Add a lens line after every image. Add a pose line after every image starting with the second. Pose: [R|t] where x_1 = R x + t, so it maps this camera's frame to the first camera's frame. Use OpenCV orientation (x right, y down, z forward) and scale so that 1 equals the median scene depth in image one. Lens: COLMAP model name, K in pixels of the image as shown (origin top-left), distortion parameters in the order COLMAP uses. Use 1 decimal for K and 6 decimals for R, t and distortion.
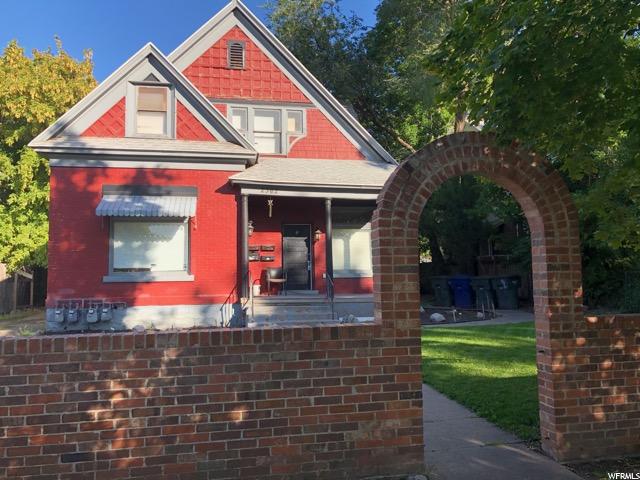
lens RADIAL K [[520.2, 0, 324.7], [0, 520.2, 234.9], [0, 0, 1]] dist [0.051312, -0.050543]
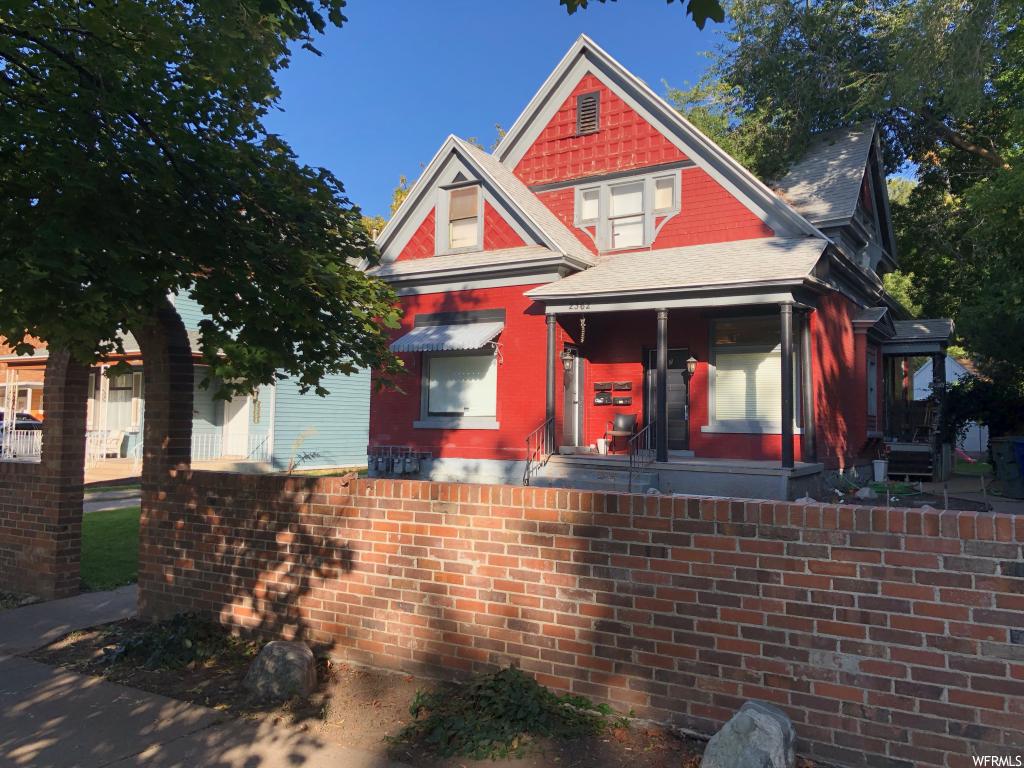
lens RADIAL K [[832.3, 0, 511.0], [0, 832.3, 381.7], [0, 0, 1]] dist [0.051312, -0.050543]
pose [[0.725488, -0.013411, -0.688104, 0.611057], [0.030758, 0.999443, 0.012950, 0.000490], [0.687547, -0.030560, 0.725496, 0.111594]]
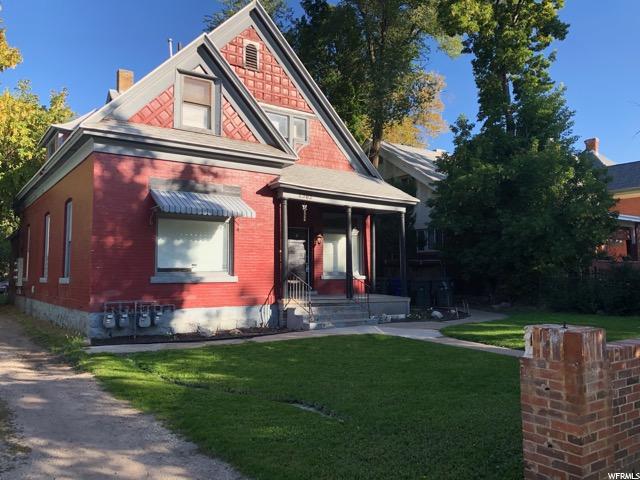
lens RADIAL K [[520.2, 0, 320.9], [0, 520.2, 230.5], [0, 0, 1]] dist [0.051312, -0.050543]
pose [[0.910655, 0.048337, 0.410330, -0.509229], [-0.046685, 0.998811, -0.014052, -0.002471], [-0.410521, -0.006360, 0.911829, 0.035945]]
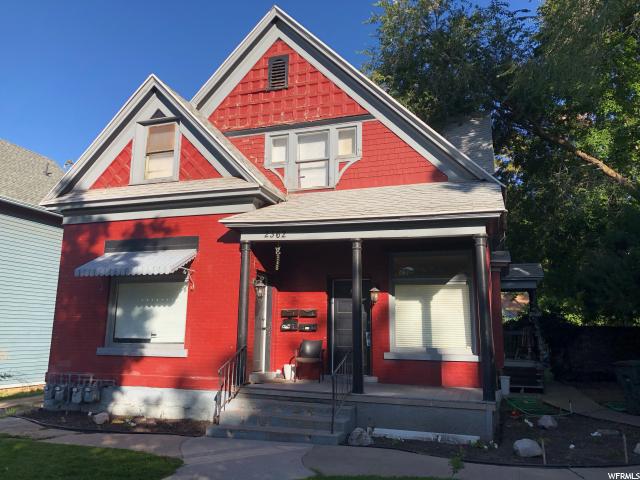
lens RADIAL K [[520.2, 0, 315.4], [0, 520.2, 240.1], [0, 0, 1]] dist [0.051312, -0.050543]
pose [[0.868381, -0.066091, -0.491473, 0.302274], [0.015123, 0.994148, -0.106967, 0.001157], [0.495666, 0.085455, 0.864299, 0.405821]]
